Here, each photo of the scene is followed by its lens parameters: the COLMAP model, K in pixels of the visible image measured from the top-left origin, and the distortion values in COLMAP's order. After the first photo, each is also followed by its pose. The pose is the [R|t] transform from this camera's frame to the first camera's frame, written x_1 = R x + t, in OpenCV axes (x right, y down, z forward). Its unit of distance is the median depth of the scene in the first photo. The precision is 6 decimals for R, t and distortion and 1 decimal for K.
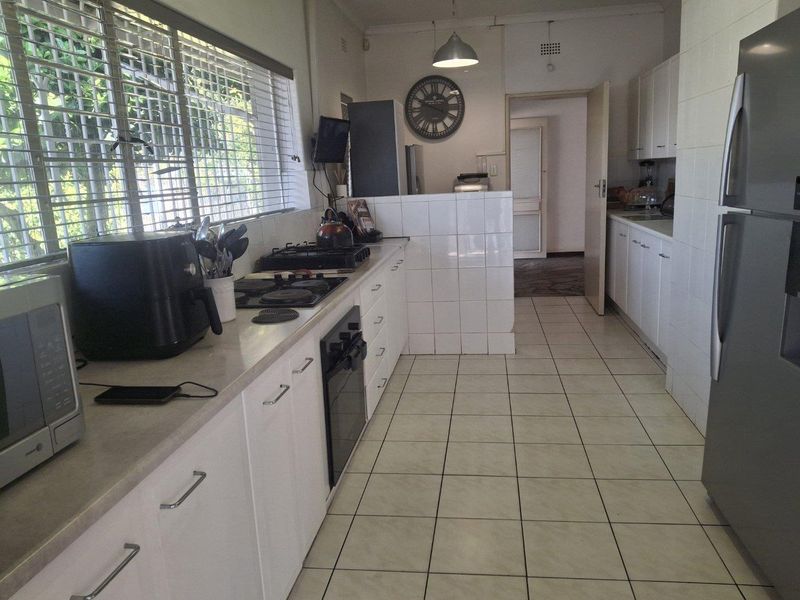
lens RADIAL K [[596.9, 0, 403.2], [0, 596.9, 299.6], [0, 0, 1]] dist [-0.004939, -0.002705]
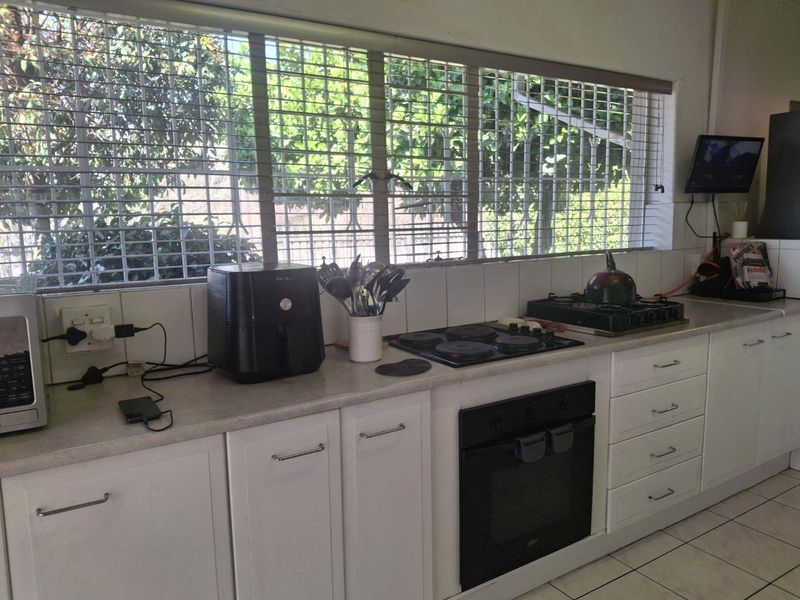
lens RADIAL K [[596.9, 0, 403.2], [0, 596.9, 299.6], [0, 0, 1]] dist [-0.004939, -0.002705]
pose [[0.636075, 0.143851, -0.758100, 0.244145], [-0.167266, 0.984813, 0.046528, -0.063405], [0.753280, 0.097209, 0.650477, 0.207842]]
